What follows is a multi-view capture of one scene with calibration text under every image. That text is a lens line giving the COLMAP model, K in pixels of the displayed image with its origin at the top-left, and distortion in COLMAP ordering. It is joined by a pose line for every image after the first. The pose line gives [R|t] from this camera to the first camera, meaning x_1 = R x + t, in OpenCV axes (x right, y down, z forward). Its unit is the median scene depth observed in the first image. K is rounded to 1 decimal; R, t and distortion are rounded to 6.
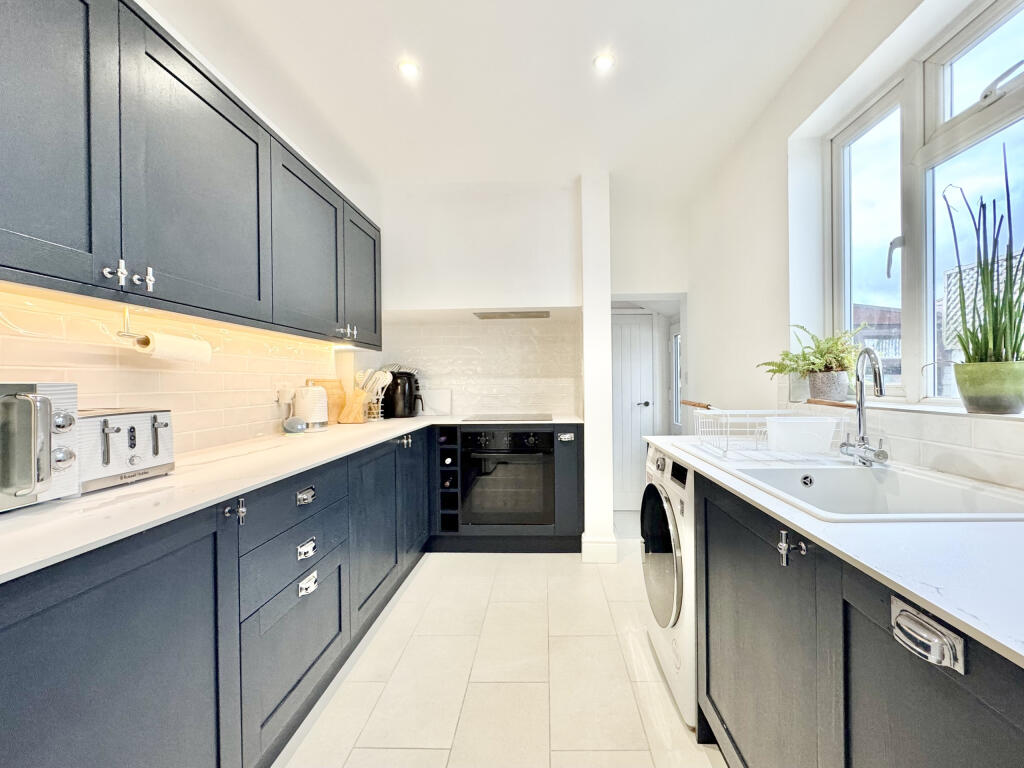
lens RADIAL K [[433.9, 0, 536.4], [0, 433.9, 383.6], [0, 0, 1]] dist [-0.000041, 0.000273]
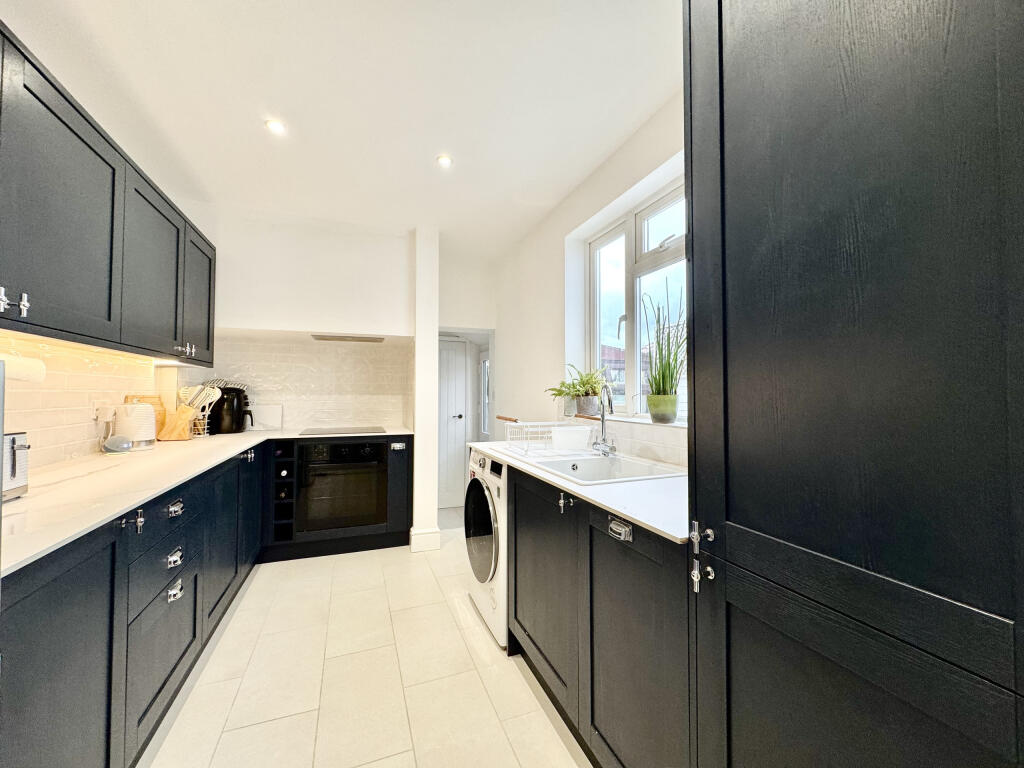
lens RADIAL K [[404.7, 0, 508.5], [0, 404.7, 381.9], [0, 0, 1]] dist [-0.000546, 0.000253]
pose [[0.924274, 0.023000, 0.381037, -0.115630], [-0.009860, 0.999289, -0.036402, -0.021069], [-0.381603, 0.029889, 0.923843, -0.193103]]
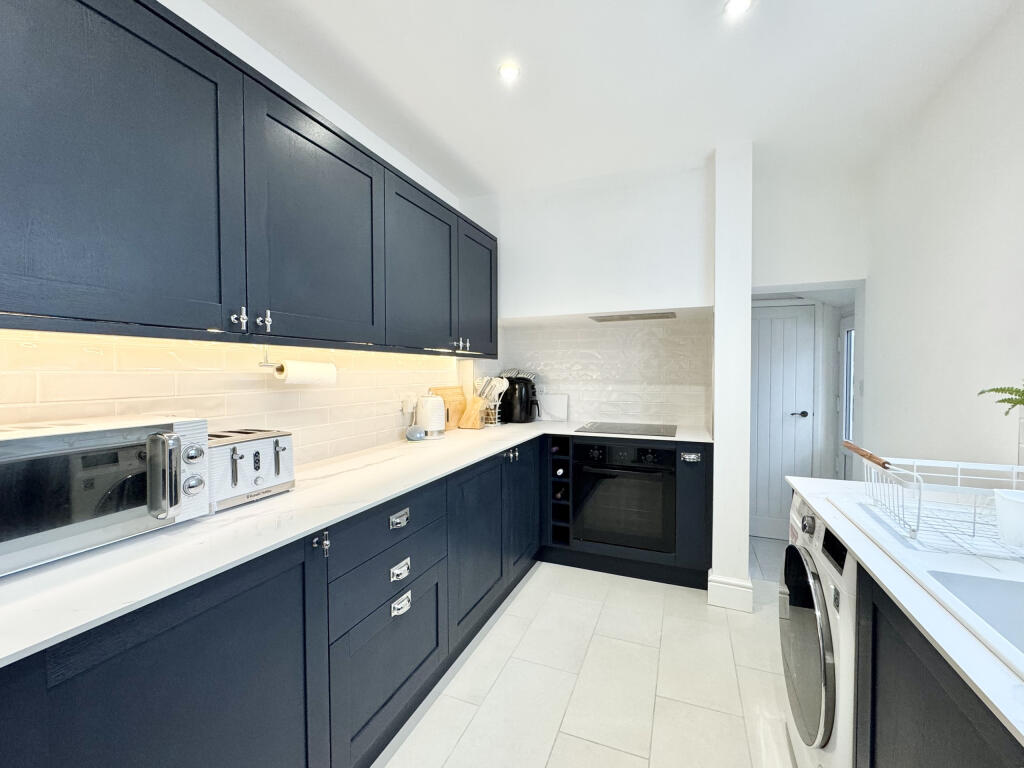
lens RADIAL K [[425.5, 0, 520.8], [0, 425.5, 381.4], [0, 0, 1]] dist [-0.000174, 0.000287]
pose [[0.937837, 0.016765, -0.346670, 0.061447], [-0.008426, 0.999638, 0.025546, -0.071647], [0.346972, -0.021037, 0.937639, 0.119013]]
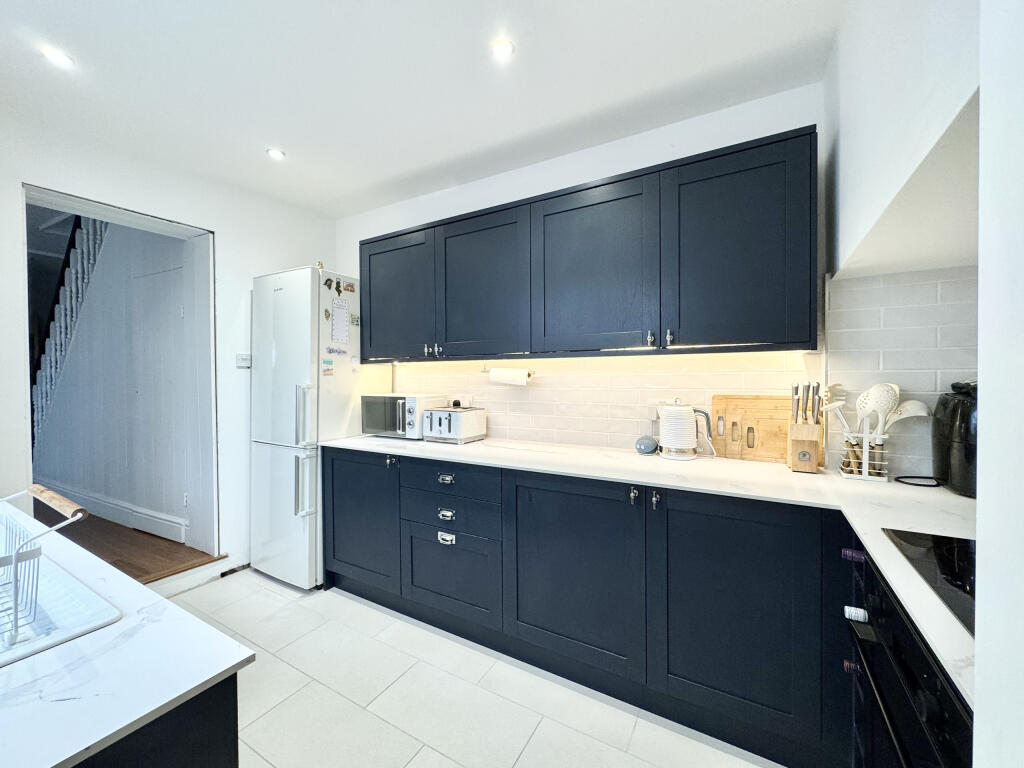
lens RADIAL K [[417.7, 0, 512.0], [0, 417.7, 384.0], [0, 0, 1]] dist [-0.000958, 0.000312]
pose [[-0.483230, 0.028623, -0.875025, 0.450252], [0.009360, 0.999577, 0.027528, -0.074046], [0.875443, 0.005112, -0.483294, 1.412209]]
